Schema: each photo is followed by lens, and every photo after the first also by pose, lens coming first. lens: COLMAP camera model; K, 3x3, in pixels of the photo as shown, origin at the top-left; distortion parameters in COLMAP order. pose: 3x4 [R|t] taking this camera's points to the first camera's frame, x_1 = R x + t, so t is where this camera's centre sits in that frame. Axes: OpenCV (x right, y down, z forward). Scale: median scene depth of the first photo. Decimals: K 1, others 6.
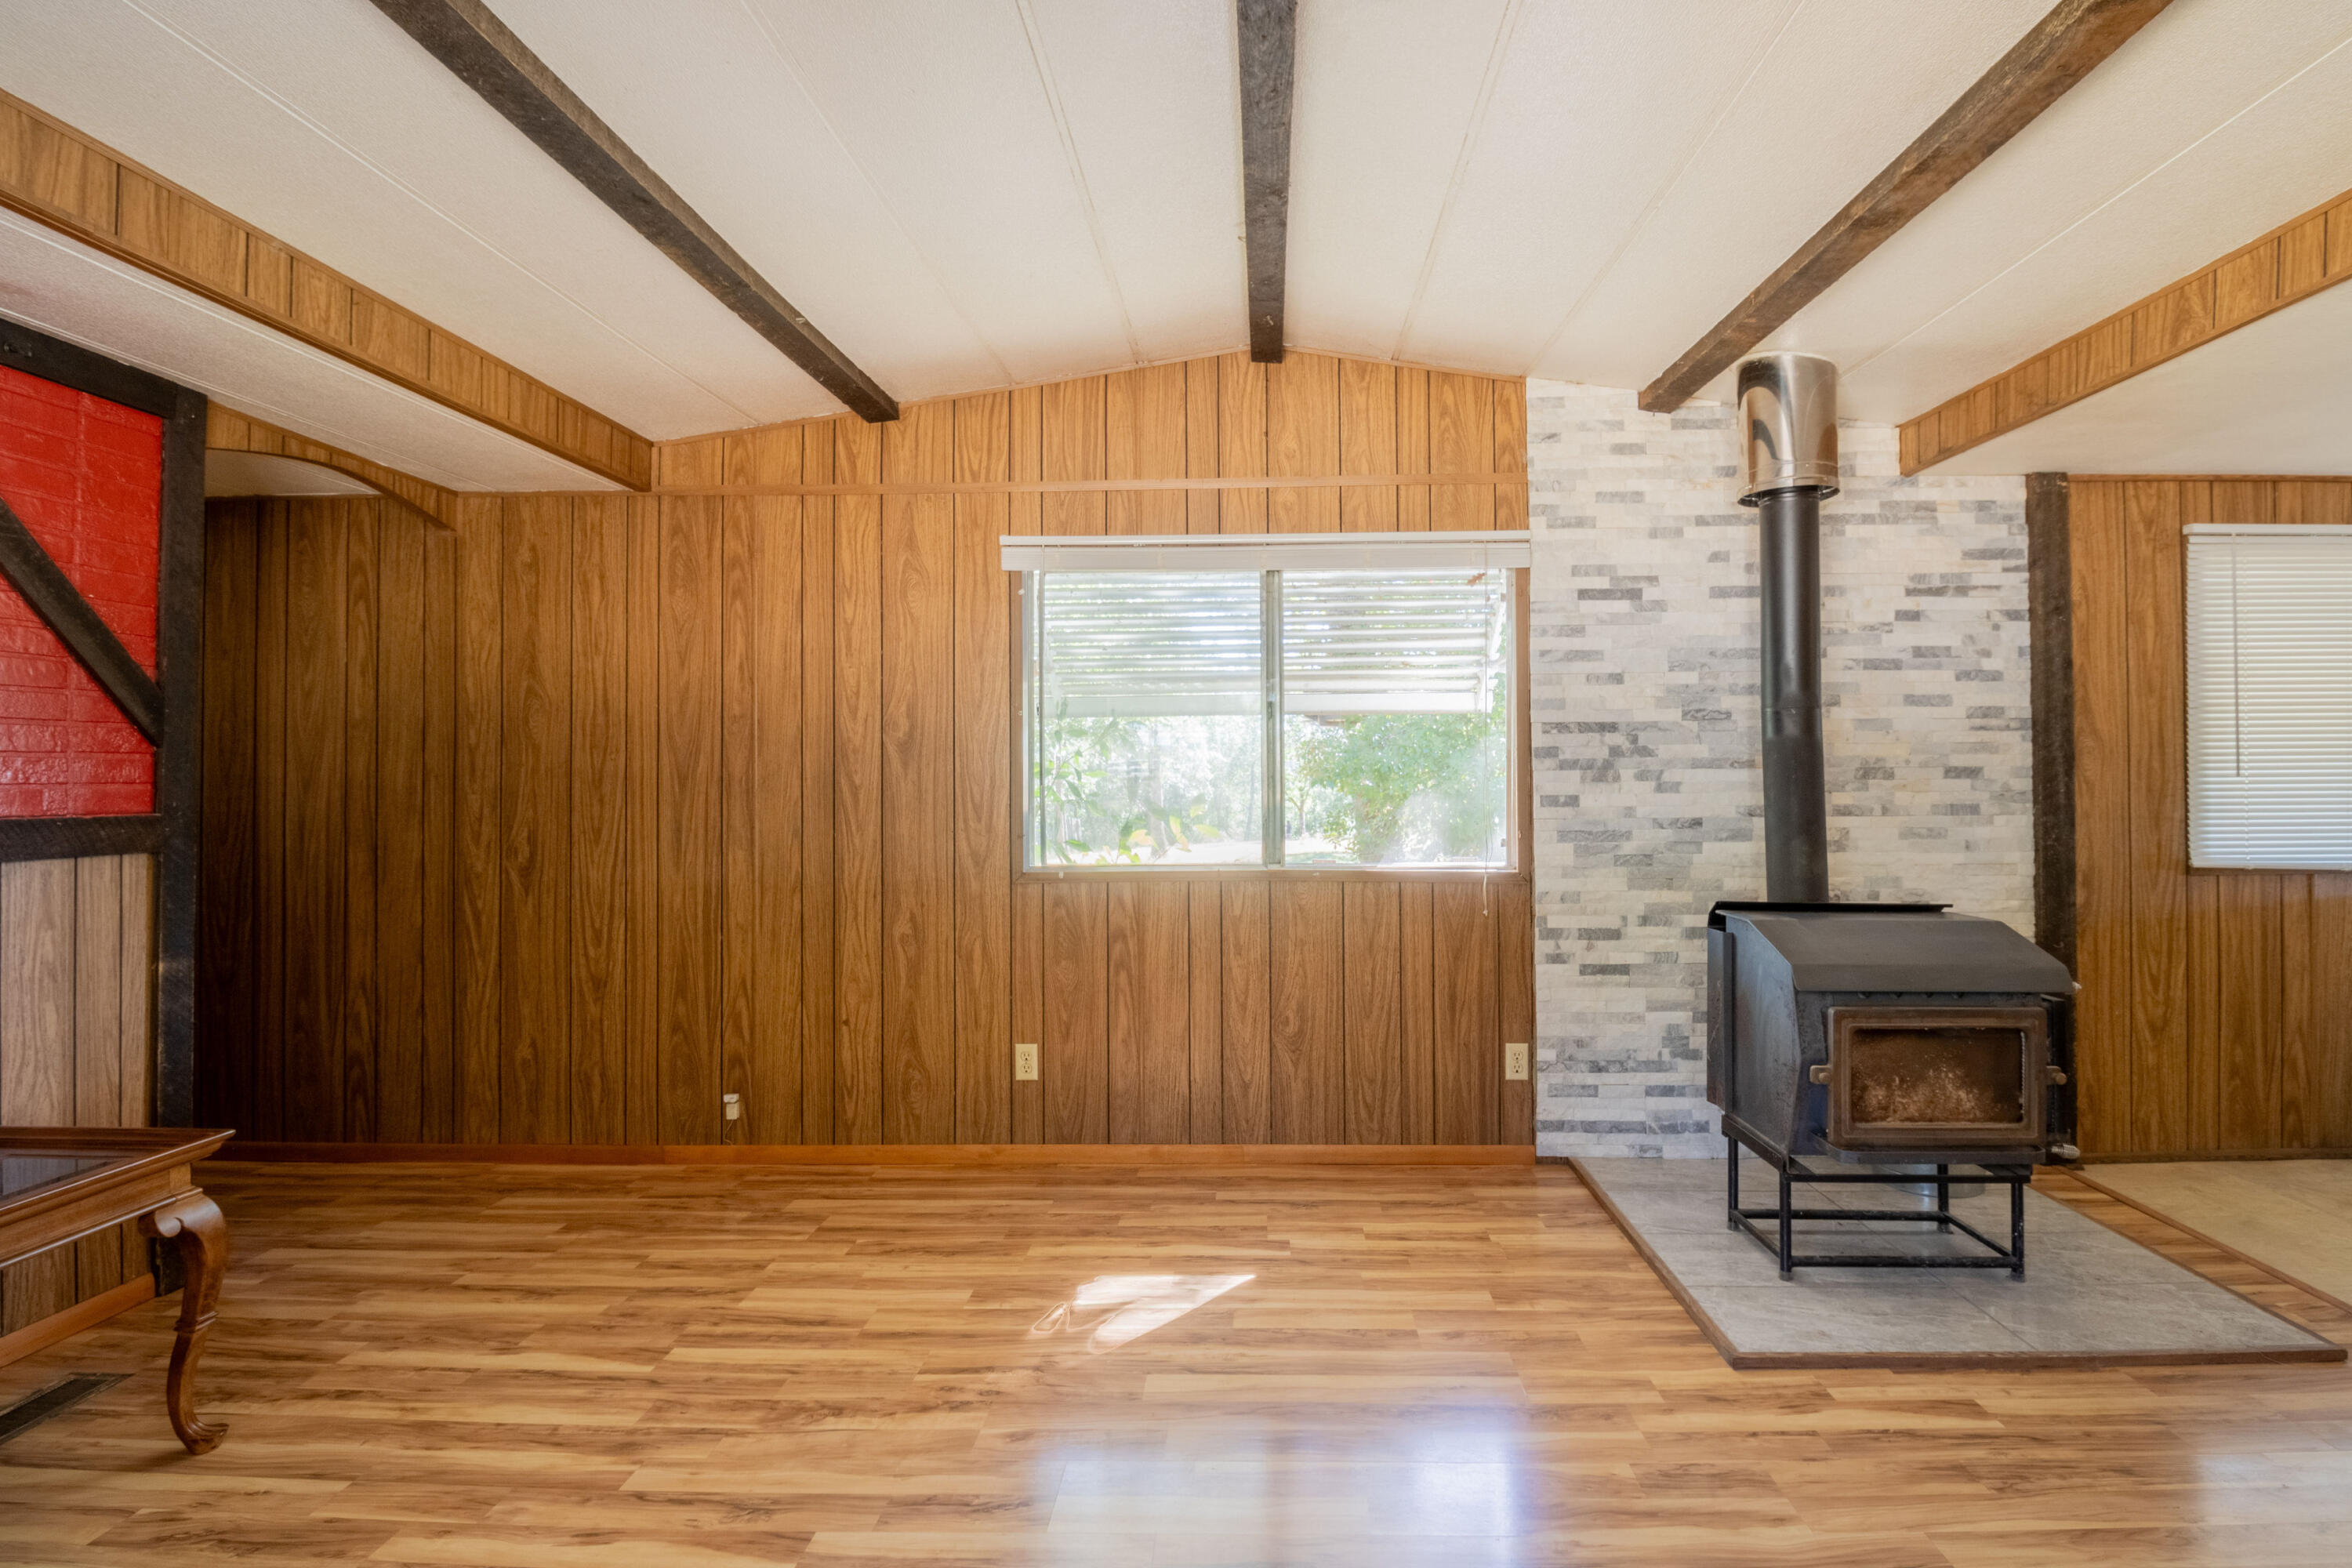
lens RADIAL K [[1129.3, 0, 1186.9], [0, 1129.3, 771.5], [0, 0, 1]] dist [-0.013173, -0.005591]
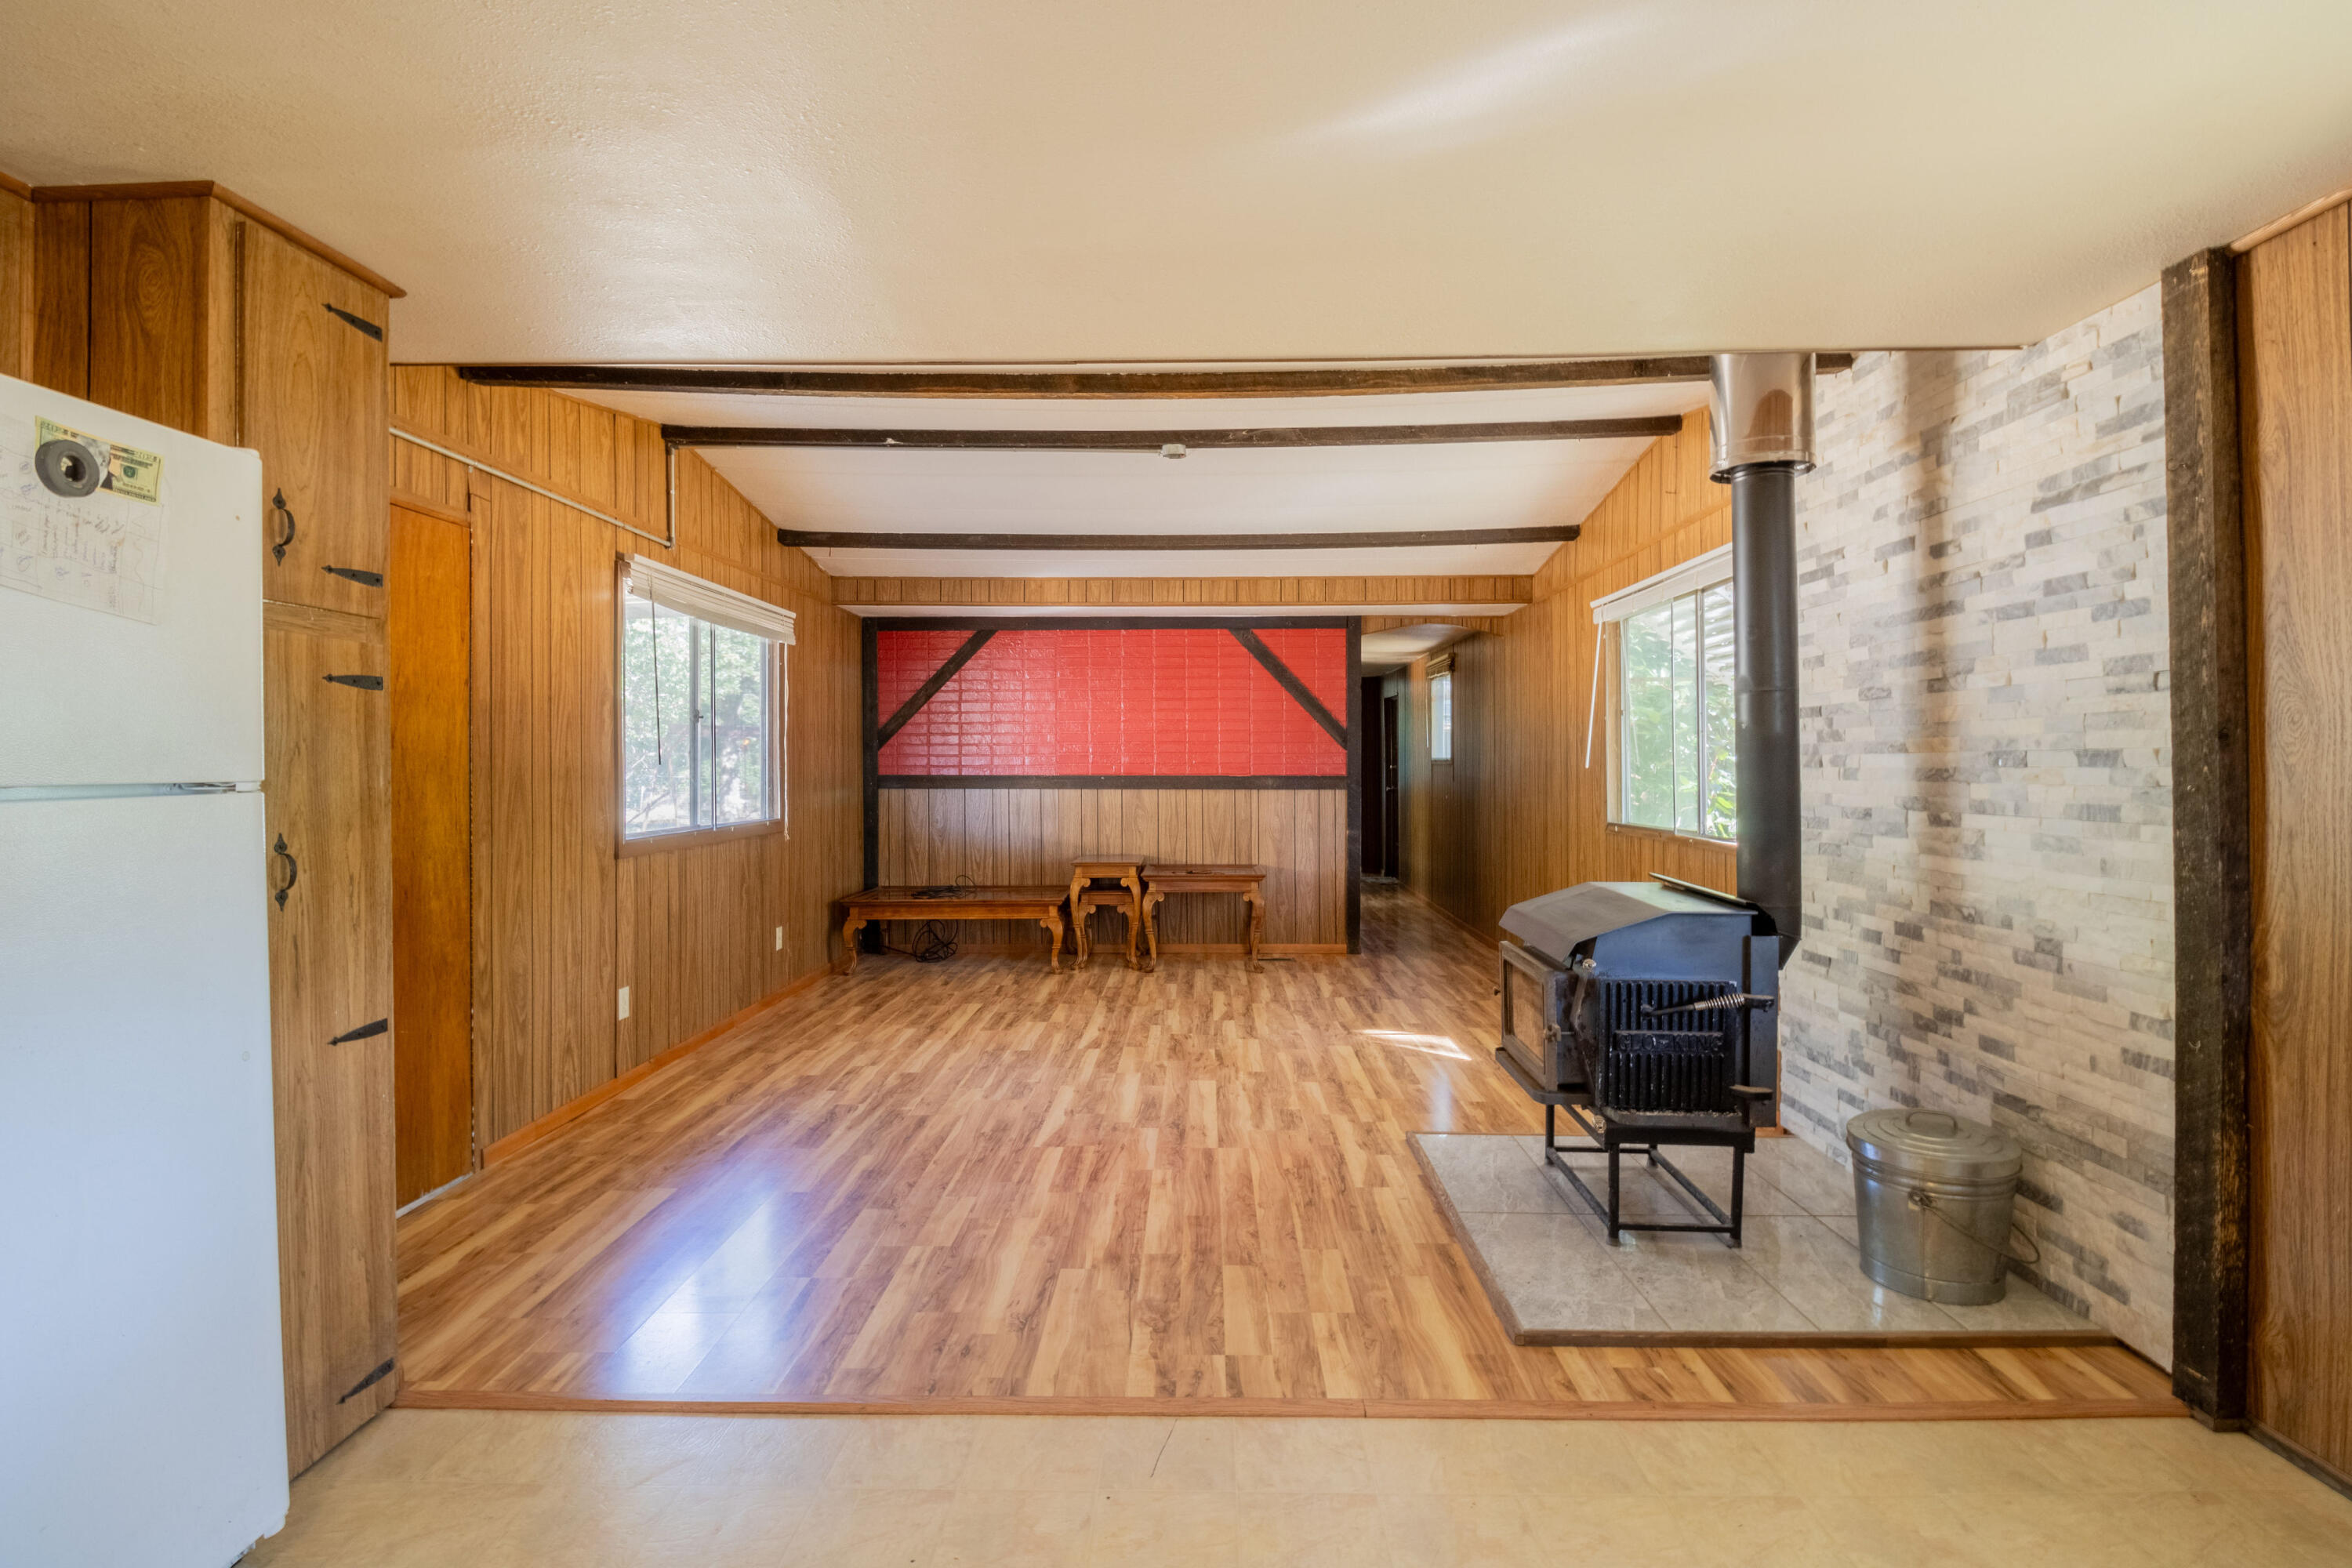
lens RADIAL K [[1129.3, 0, 1184.9], [0, 1129.3, 769.8], [0, 0, 1]] dist [-0.013173, -0.005591]
pose [[0.003699, 0.009586, -0.999947, 1.356867], [0.011058, 0.999893, 0.009626, -0.004407], [0.999932, -0.011093, 0.003593, 0.450285]]
